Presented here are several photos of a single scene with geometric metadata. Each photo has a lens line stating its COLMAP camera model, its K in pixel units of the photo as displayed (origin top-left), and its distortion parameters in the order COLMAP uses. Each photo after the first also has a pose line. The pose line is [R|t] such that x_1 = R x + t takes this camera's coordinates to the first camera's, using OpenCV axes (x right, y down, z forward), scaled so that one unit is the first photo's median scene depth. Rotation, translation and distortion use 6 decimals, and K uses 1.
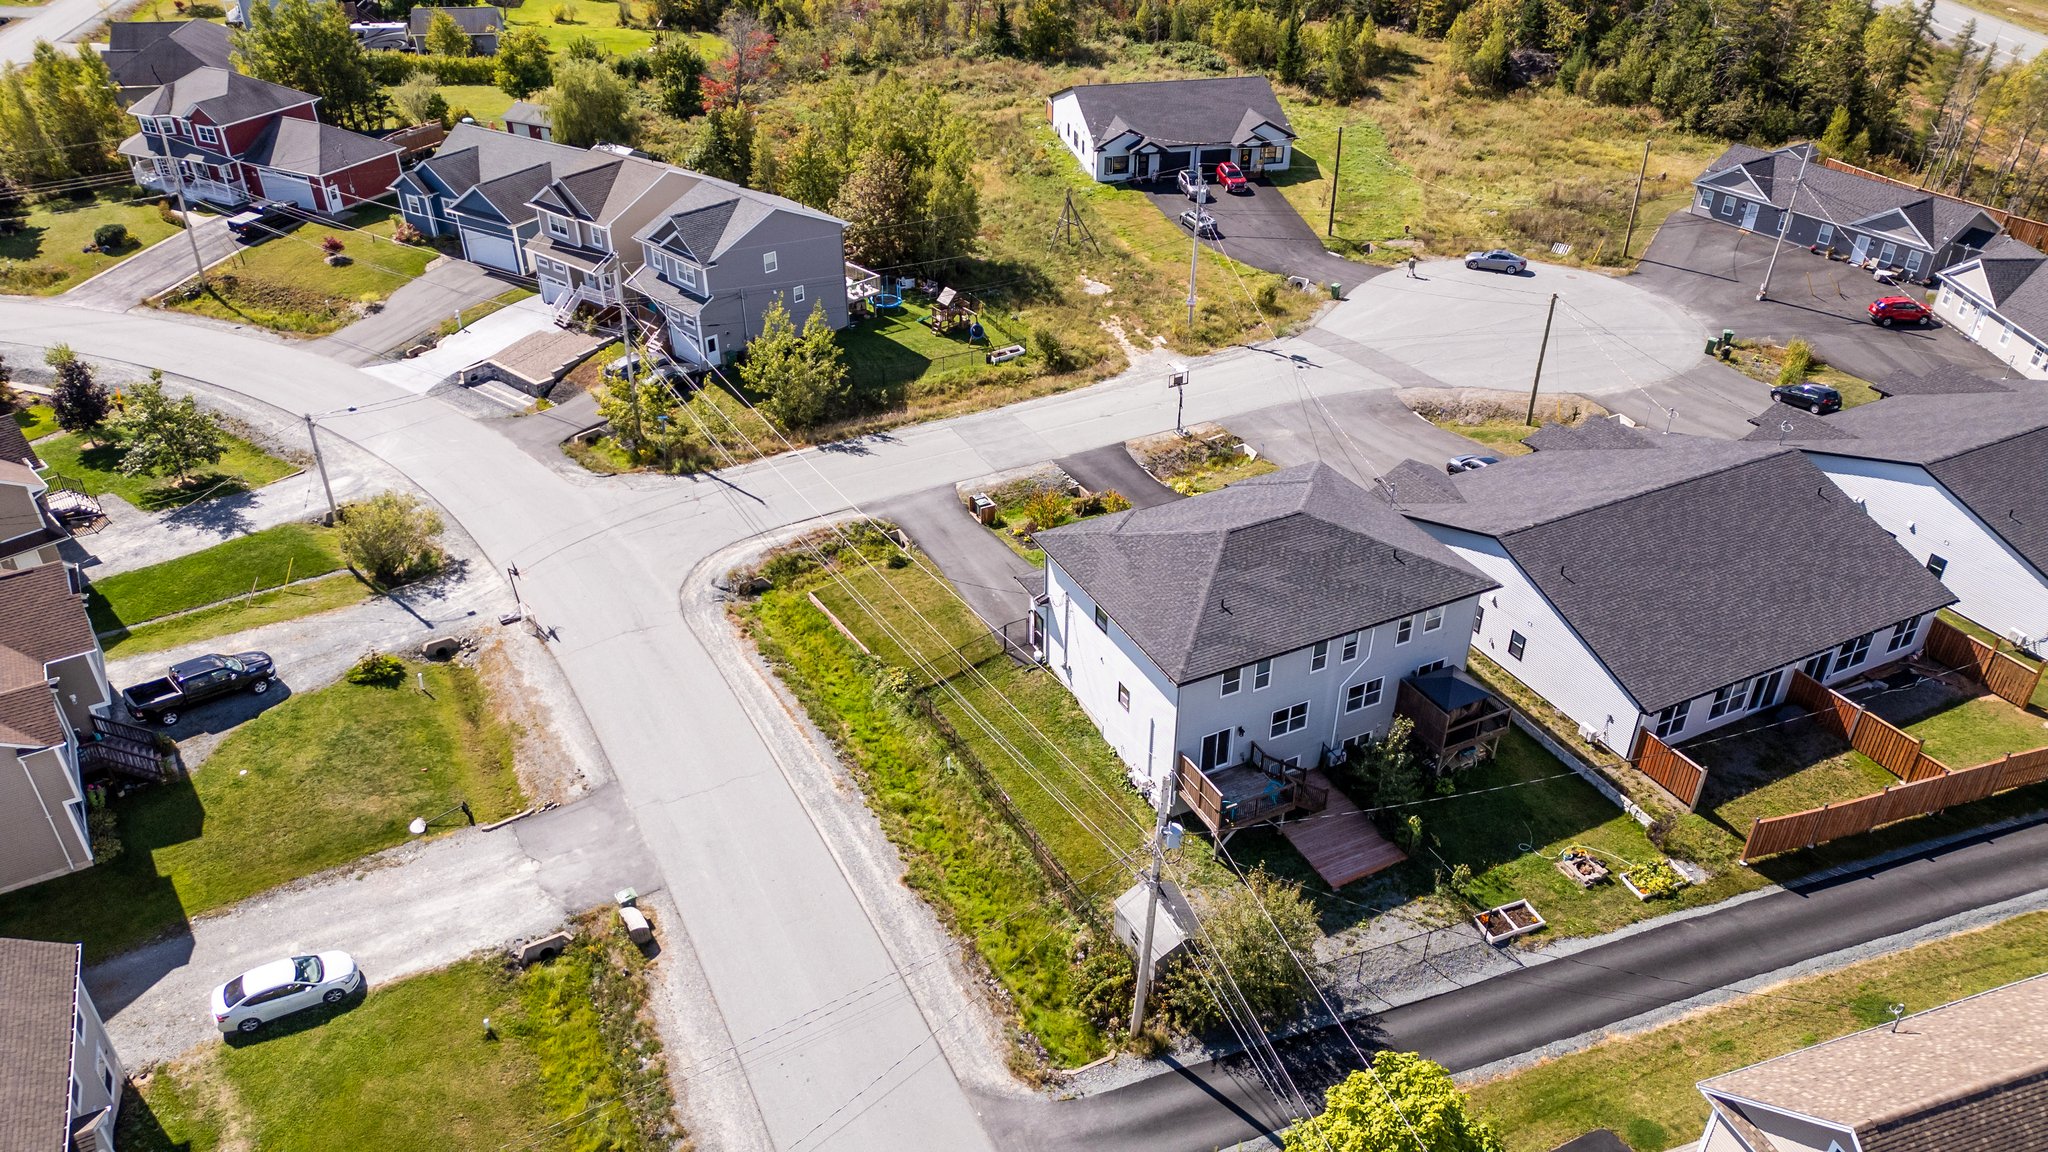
lens RADIAL K [[1436.0, 0, 1021.3], [0, 1436.0, 567.4], [0, 0, 1]] dist [0.086089, -0.089276]
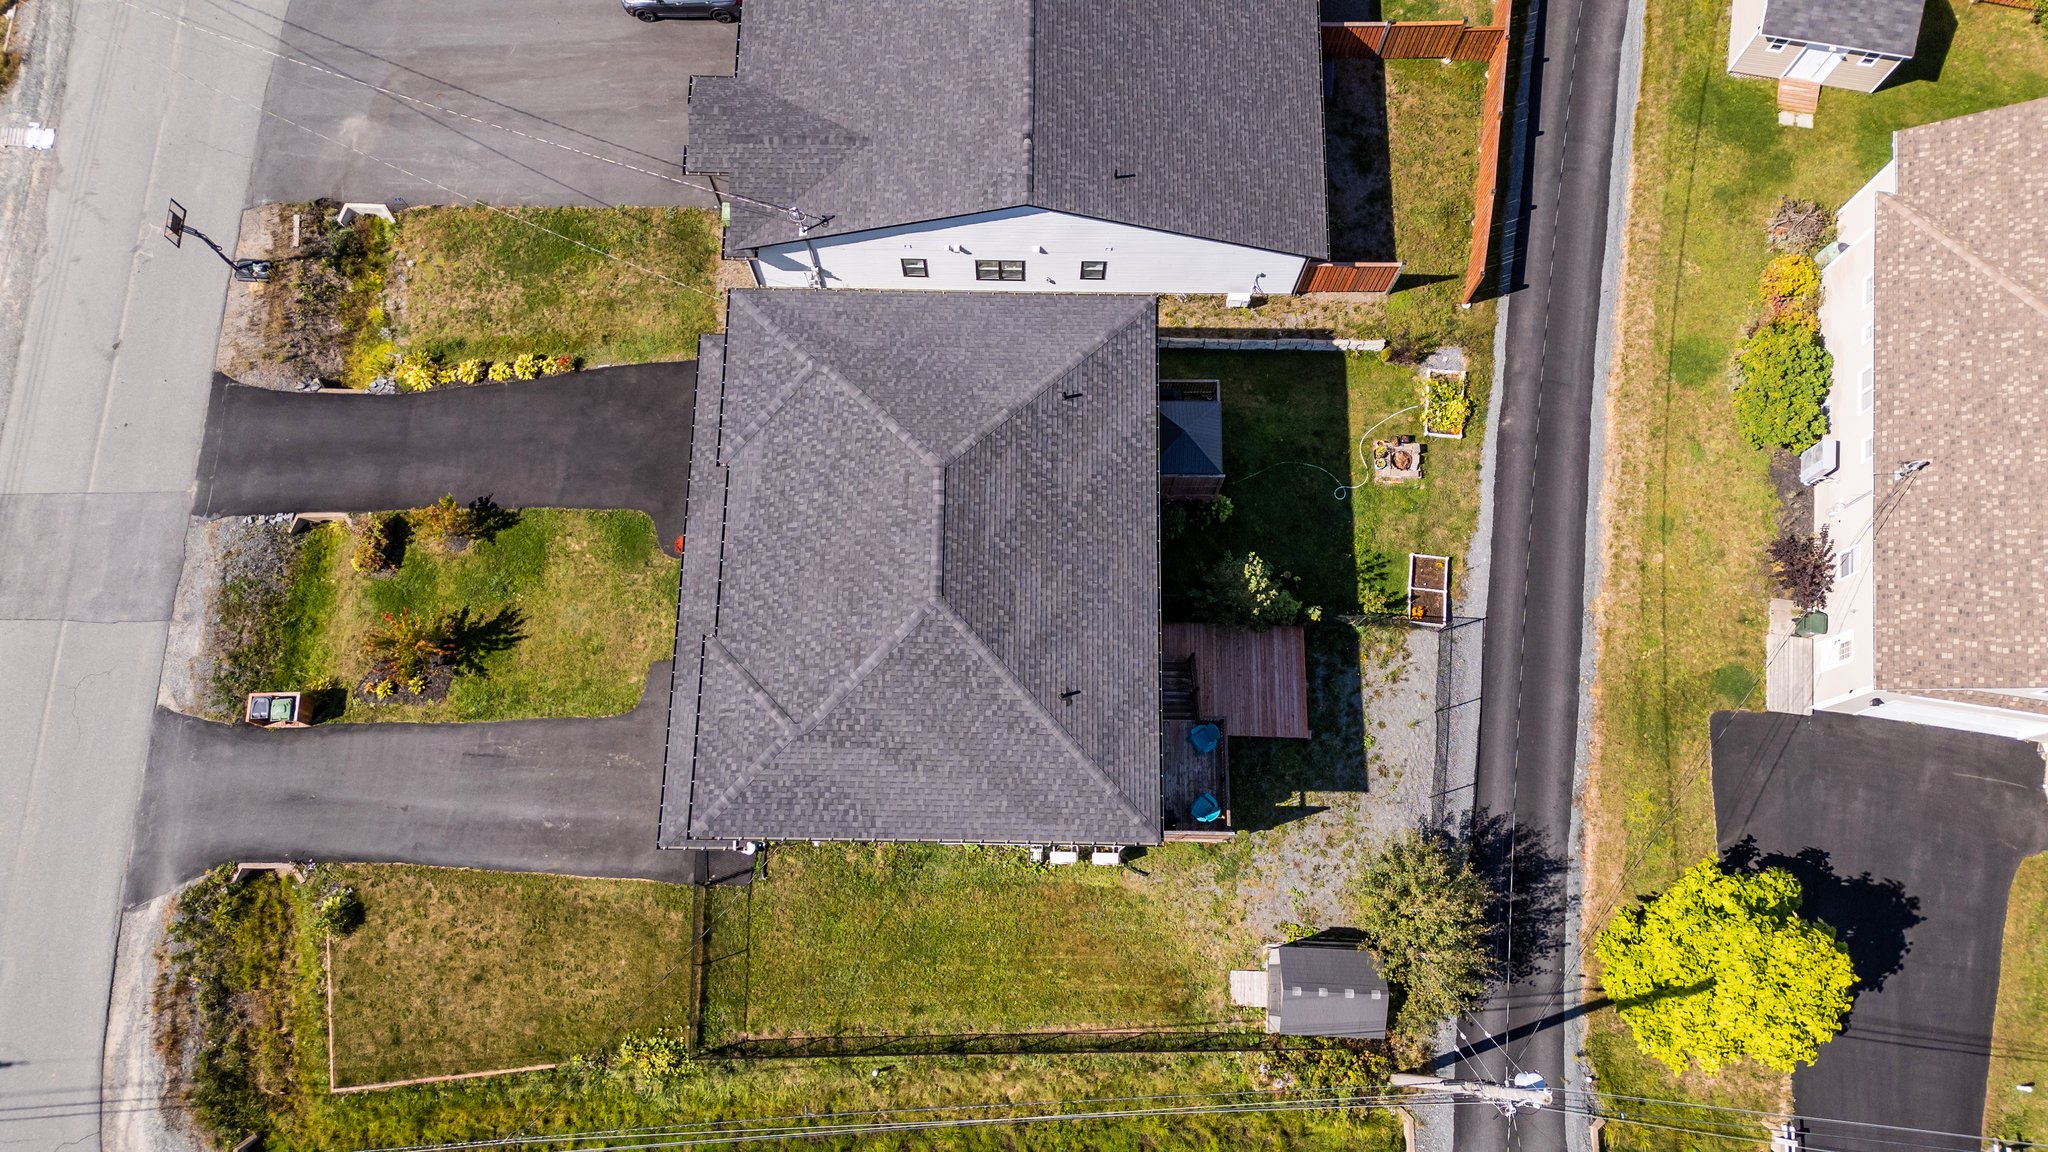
lens RADIAL K [[1438.7, 0, 1020.2], [0, 1438.7, 562.7], [0, 0, 1]] dist [0.085212, -0.085062]
pose [[0.460628, -0.855673, 0.235892, 0.021781], [0.472260, 0.461296, 0.751116, -0.377711], [-0.751526, -0.234583, 0.616587, 0.458215]]
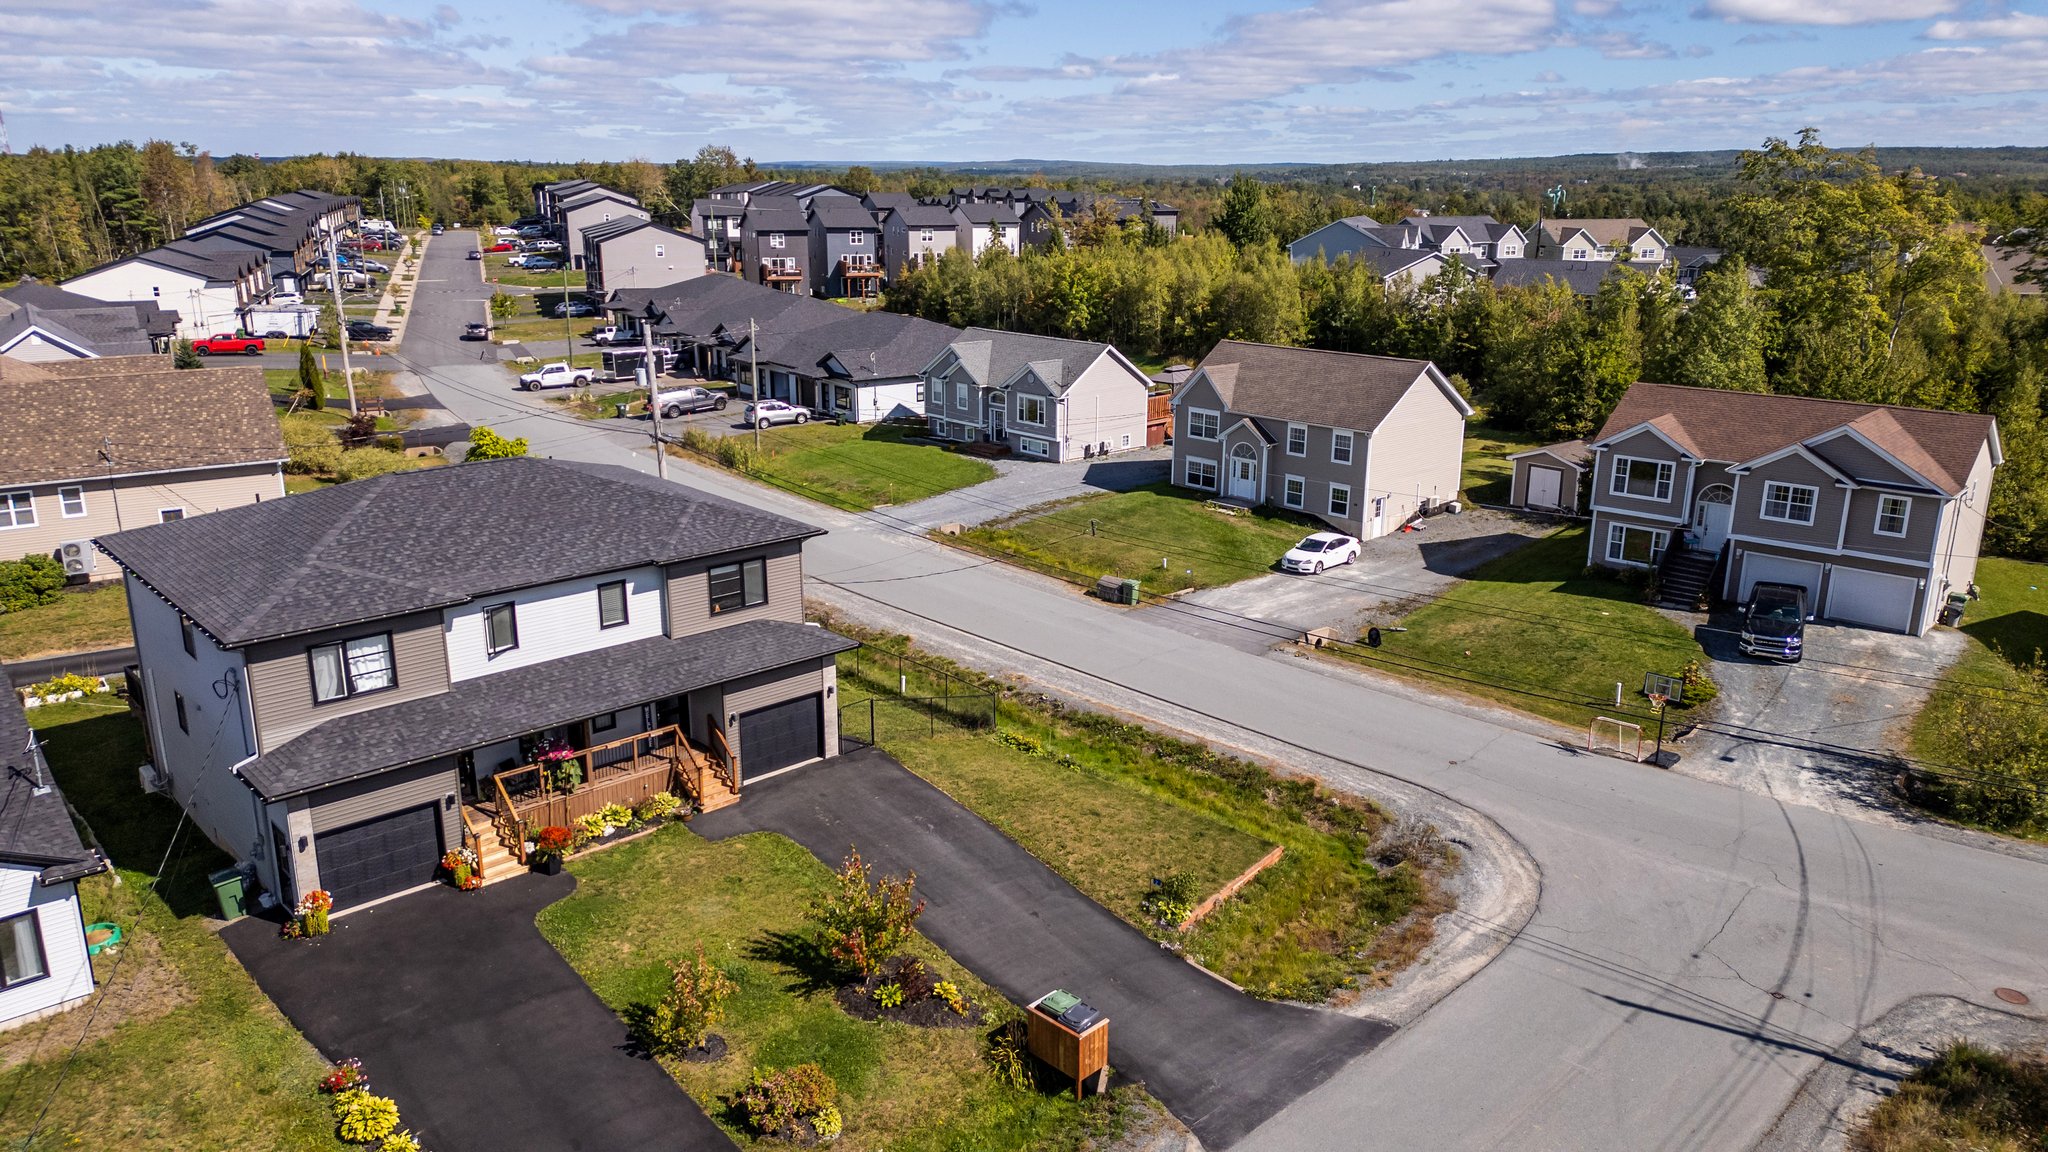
lens RADIAL K [[1424.3, 0, 1023.0], [0, 1424.3, 580.0], [0, 0, 1]] dist [0.088482, -0.093808]
pose [[-0.960607, 0.067706, -0.269538, 0.080357], [-0.155990, 0.671322, 0.724565, -0.407354], [0.230004, 0.738067, -0.634315, 1.194488]]
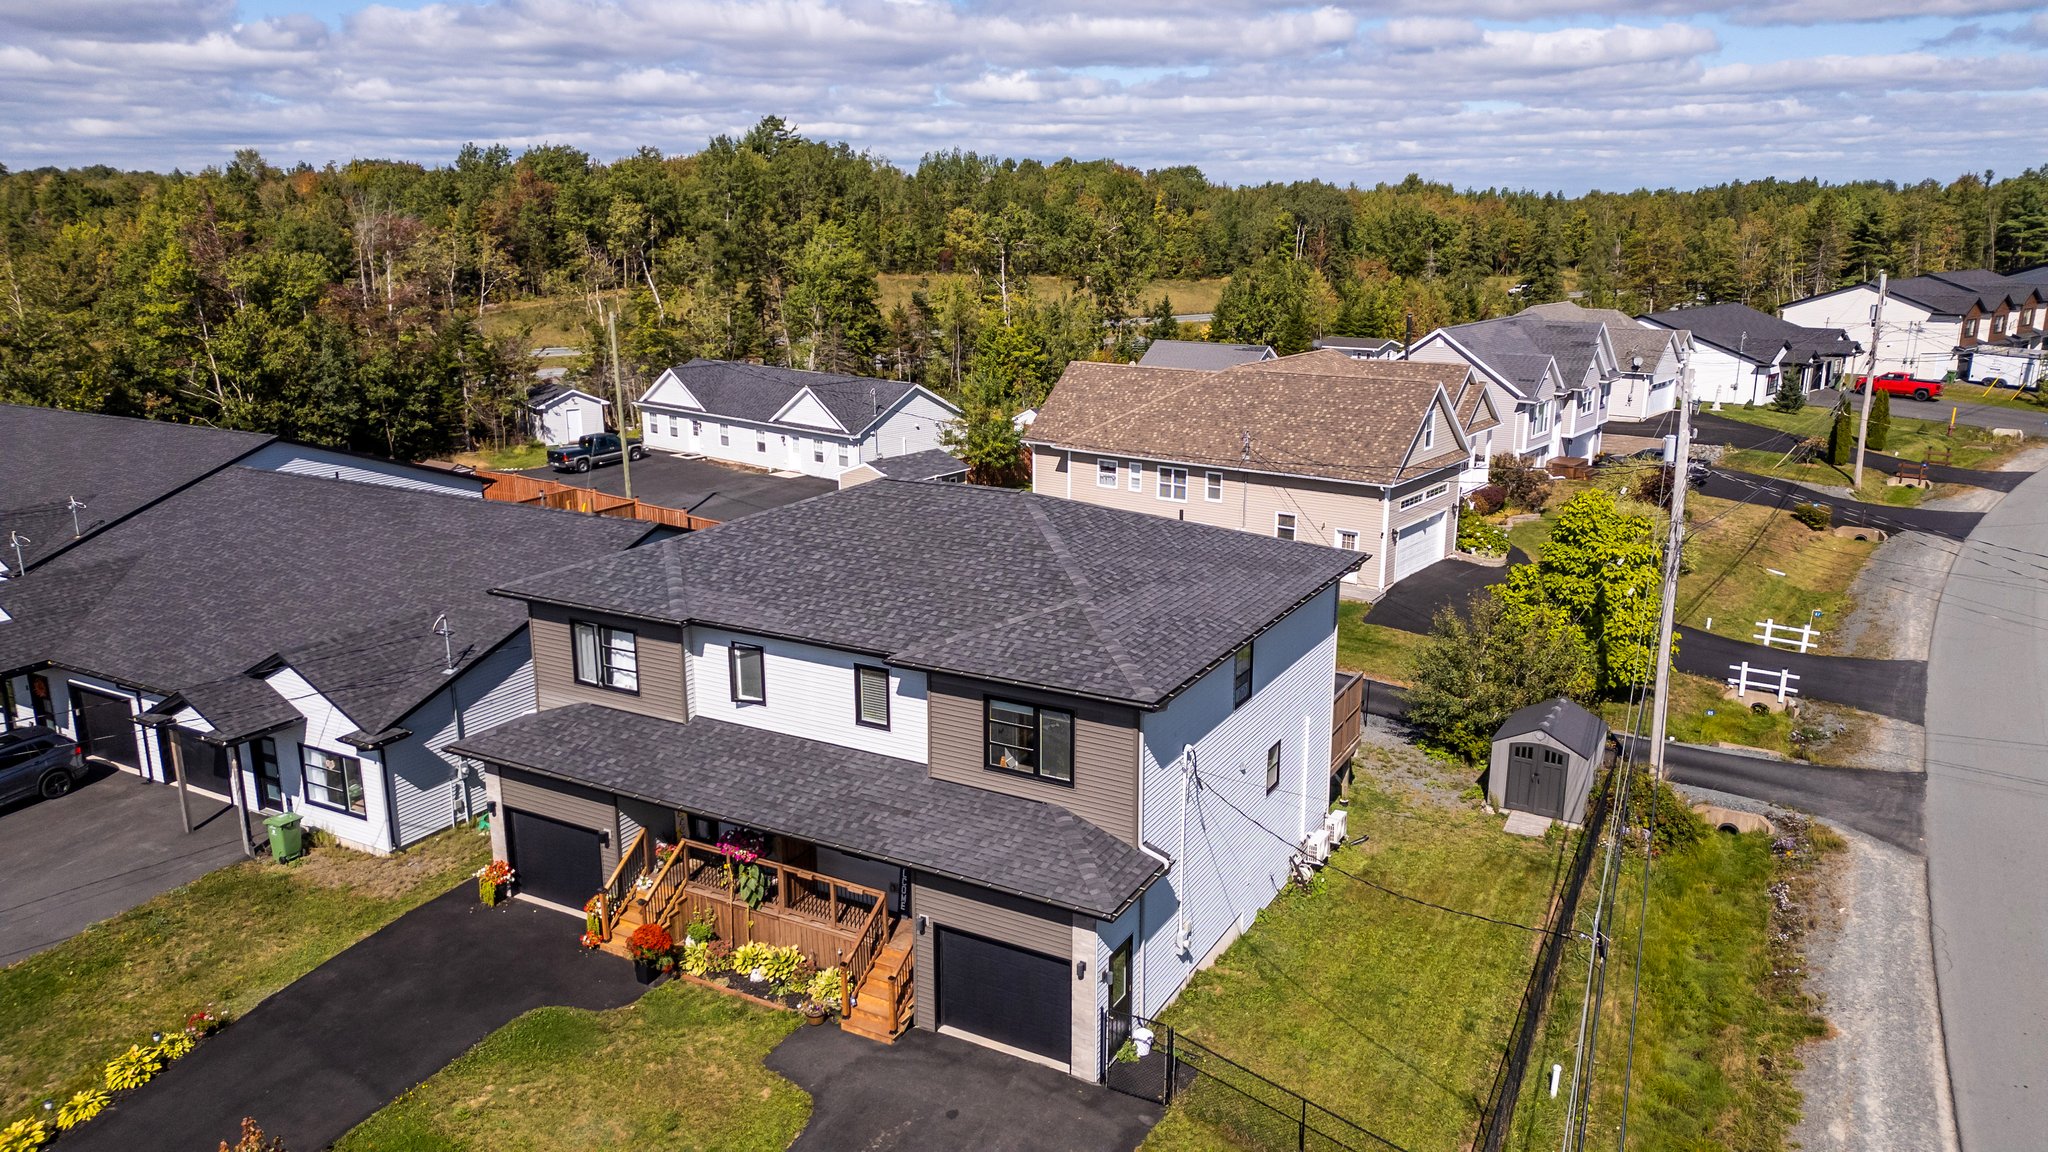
lens RADIAL K [[1424.3, 0, 1023.0], [0, 1424.3, 580.0], [0, 0, 1]] dist [0.088482, -0.093808]
pose [[-0.561741, -0.210828, 0.799999, -0.217672], [0.440988, 0.741854, 0.505156, -0.205913], [-0.699983, 0.636557, -0.323757, 0.923993]]
